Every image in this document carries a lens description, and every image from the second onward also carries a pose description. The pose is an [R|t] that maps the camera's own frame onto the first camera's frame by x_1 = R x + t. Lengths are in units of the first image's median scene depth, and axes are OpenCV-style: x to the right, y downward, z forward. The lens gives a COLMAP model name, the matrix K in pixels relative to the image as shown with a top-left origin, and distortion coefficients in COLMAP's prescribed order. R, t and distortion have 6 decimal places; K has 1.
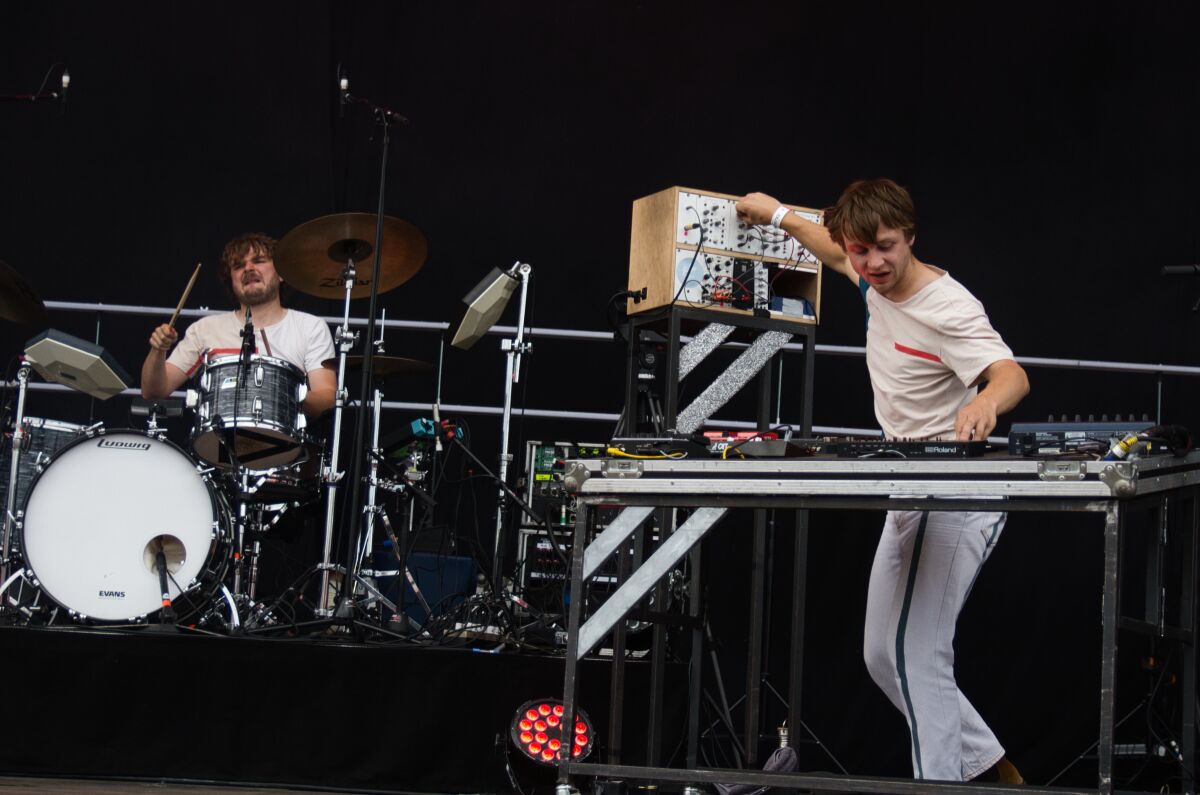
lens RADIAL K [[3003.4, 0, 600.0], [0, 3003.4, 397.5], [0, 0, 1]] dist [-0.006689, 0.607994]
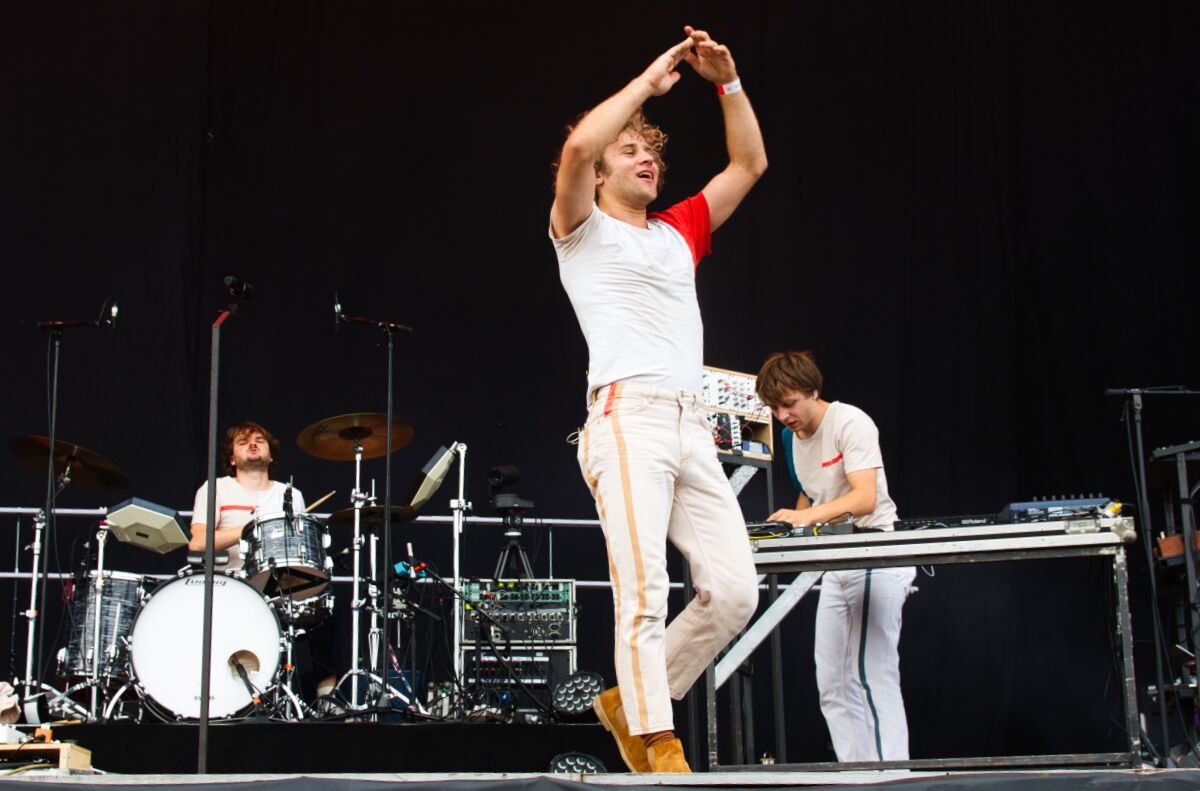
lens RADIAL K [[2338.6, 0, 600.0], [0, 2338.6, 395.5], [0, 0, 1]] dist [-0.182136, 2.047317]
pose [[0.974543, -0.024625, 0.222845, -0.242376], [0.046864, 0.994367, -0.095065, 0.043995], [-0.219249, 0.103089, 0.970208, -0.018958]]
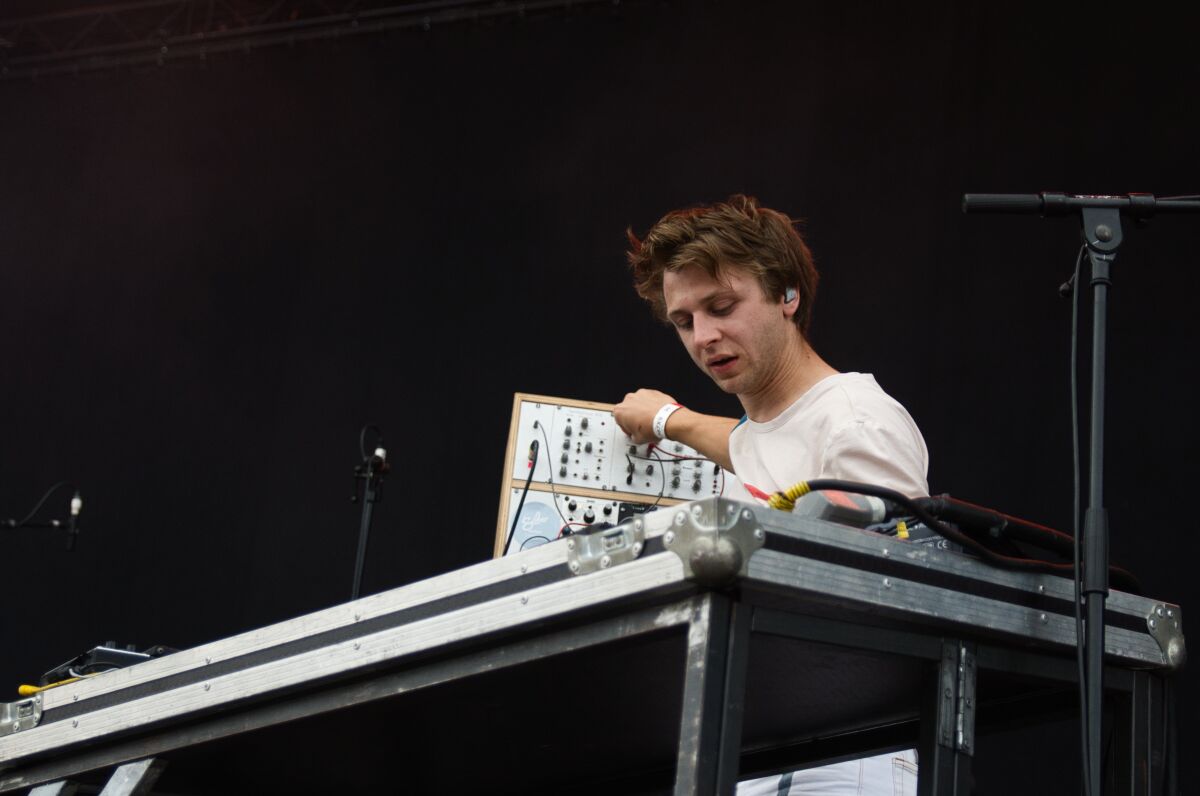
lens RADIAL K [[2894.2, 0, 600.0], [0, 2894.2, 398.0], [0, 0, 1]] dist [0.153028, 0.177509]
pose [[0.936617, -0.114985, -0.330950, 0.233416], [0.015305, 0.957136, -0.289234, 0.100639], [0.350022, 0.265836, 0.898229, 0.465731]]
